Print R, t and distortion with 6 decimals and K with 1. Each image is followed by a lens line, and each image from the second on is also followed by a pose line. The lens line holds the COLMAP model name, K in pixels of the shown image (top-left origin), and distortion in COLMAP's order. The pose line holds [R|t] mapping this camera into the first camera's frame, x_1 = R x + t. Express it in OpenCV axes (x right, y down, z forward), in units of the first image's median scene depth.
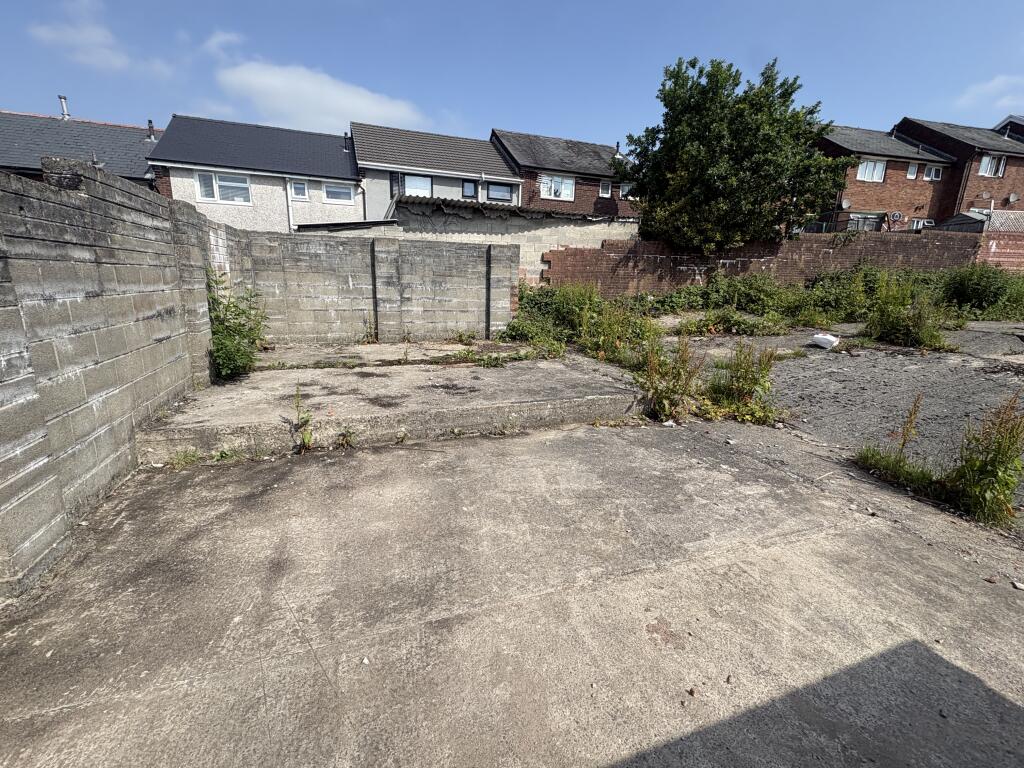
lens RADIAL K [[450.5, 0, 508.3], [0, 450.5, 384.1], [0, 0, 1]] dist [0.001667, -0.000375]
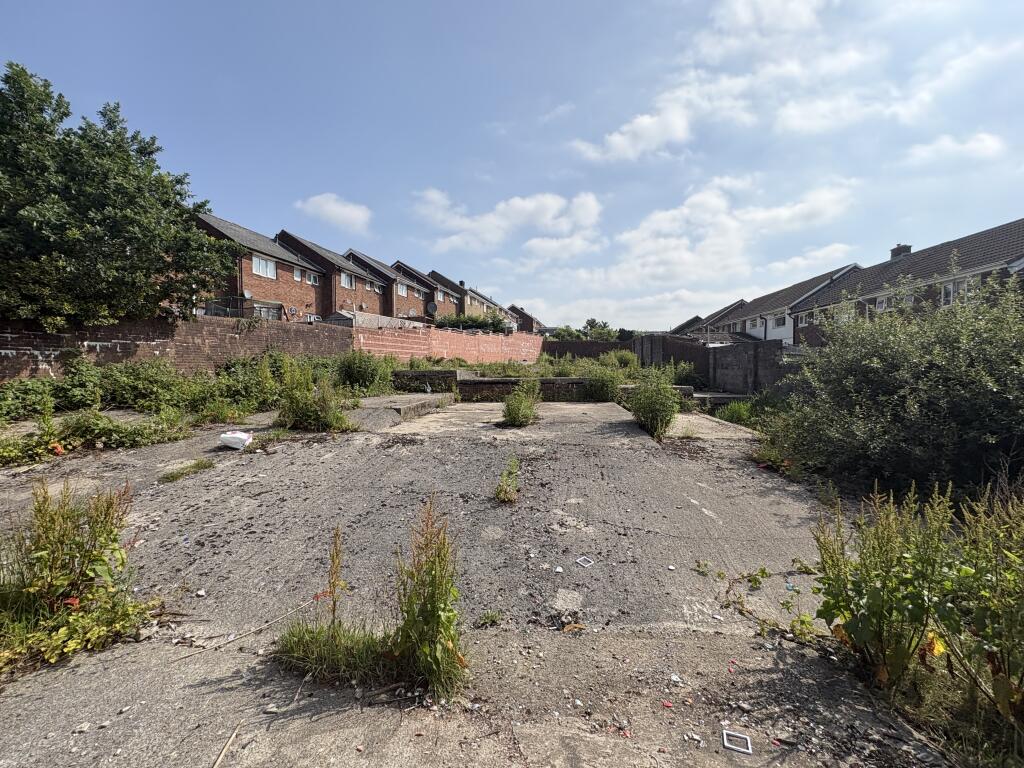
lens RADIAL K [[450.5, 0, 511.3], [0, 450.5, 384.2], [0, 0, 1]] dist [0.001667, -0.000375]
pose [[0.433705, -0.056972, 0.899252, 0.137554], [0.223689, 0.973565, -0.046204, -0.031654], [-0.872848, 0.221192, 0.434984, 0.137851]]
